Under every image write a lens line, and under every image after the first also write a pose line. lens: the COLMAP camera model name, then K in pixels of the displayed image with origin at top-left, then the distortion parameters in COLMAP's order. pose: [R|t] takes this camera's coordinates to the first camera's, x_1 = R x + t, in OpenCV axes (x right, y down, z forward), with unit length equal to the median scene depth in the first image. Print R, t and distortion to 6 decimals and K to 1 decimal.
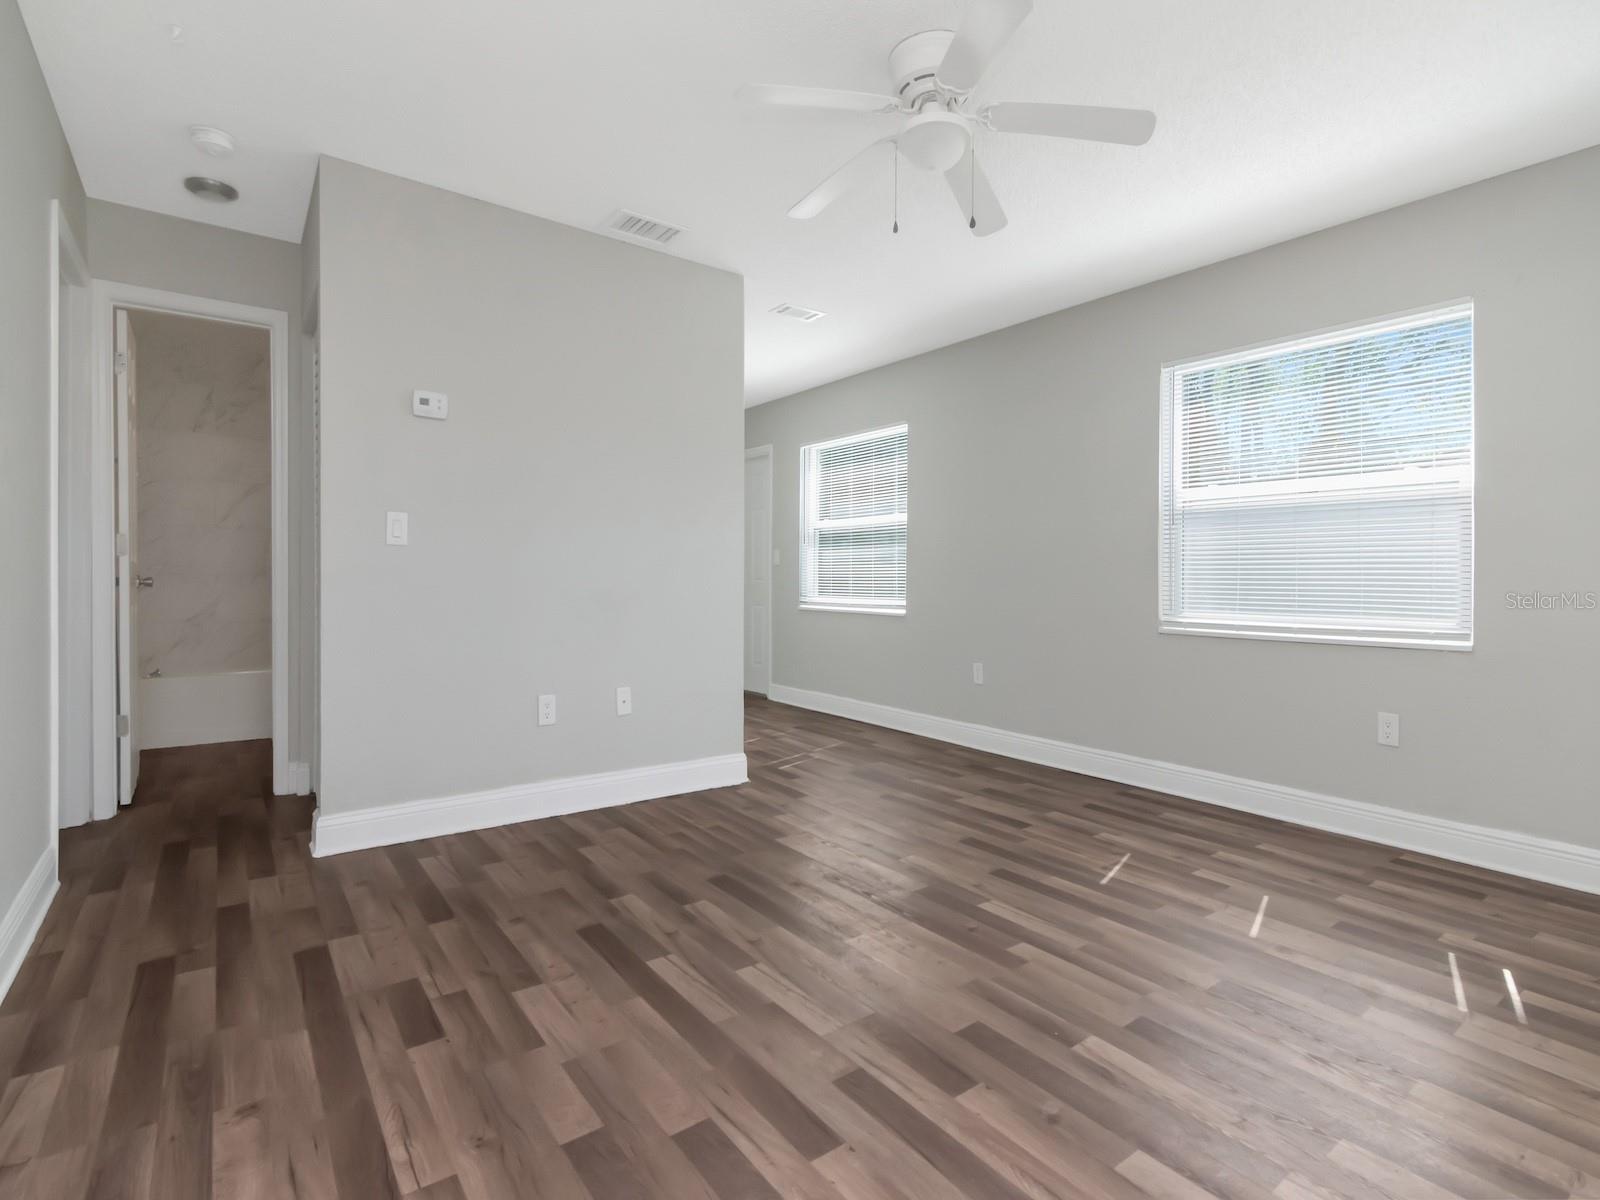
lens RADIAL K [[781.9, 0, 800.0], [0, 781.9, 600.0], [0, 0, 1]] dist [0.000937, -0.000862]
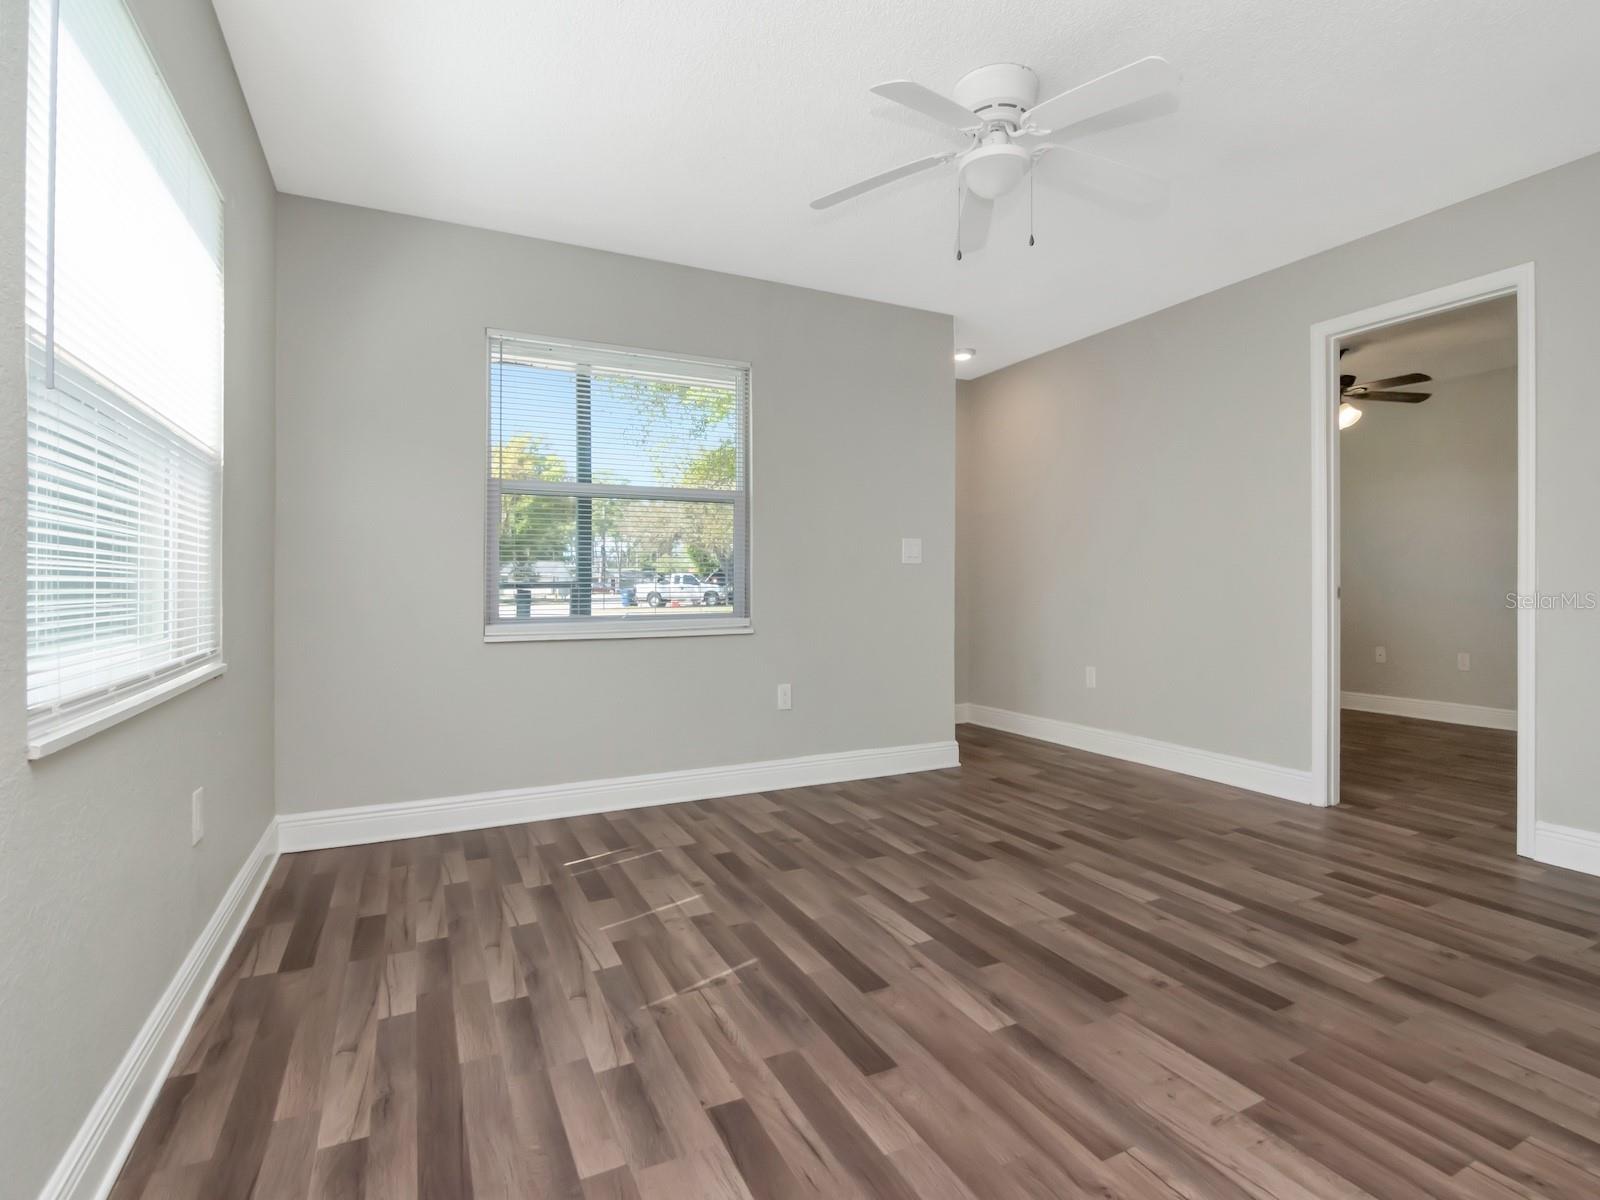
lens RADIAL K [[798.5, 0, 807.0], [0, 798.5, 573.7], [0, 0, 1]] dist [-0.009572, -0.002408]
pose [[-0.985935, -0.007359, 0.166970, 0.190805], [-0.004856, 0.999870, 0.015393, -0.041698], [-0.167062, 0.014366, -0.985842, 1.679723]]
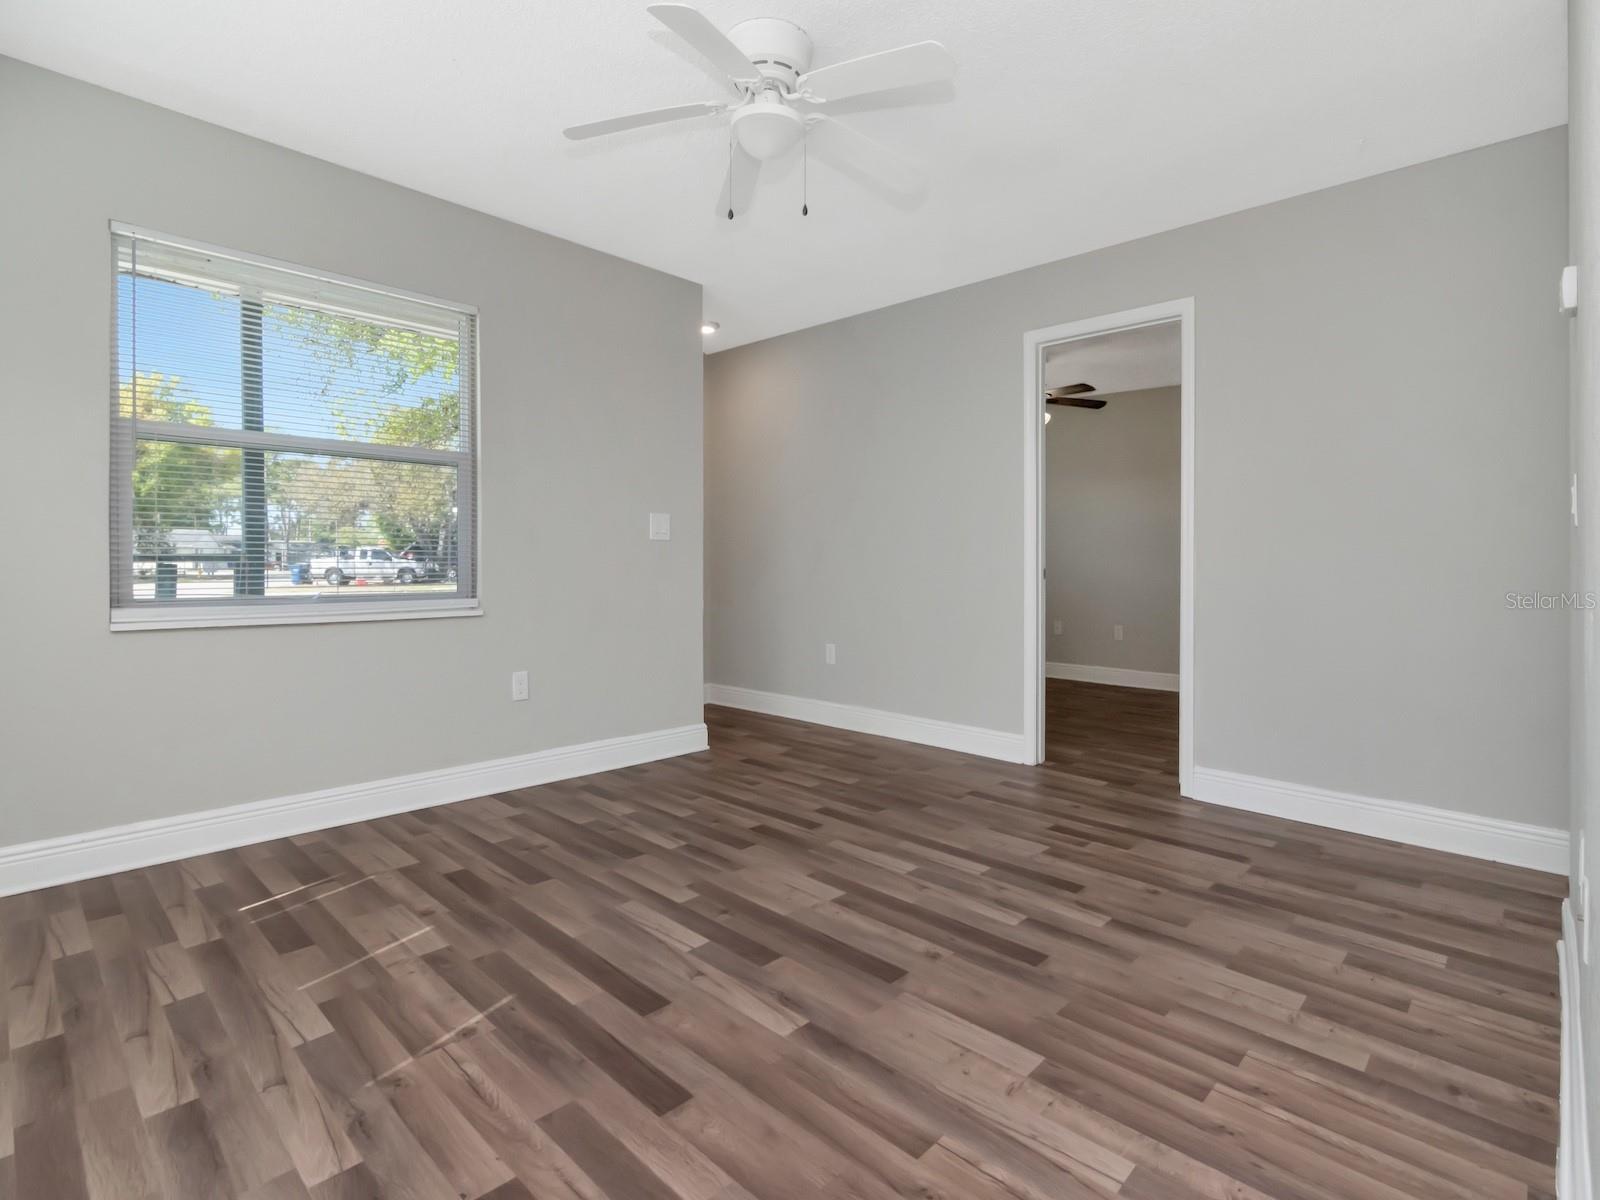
lens RADIAL K [[800.3, 0, 802.4], [0, 800.3, 569.5], [0, 0, 1]] dist [0.001761, -0.004838]
pose [[-0.984839, -0.019153, -0.172411, 0.247634], [-0.025020, 0.999177, 0.031920, -0.038572], [0.171658, 0.035750, -0.984508, 1.618215]]
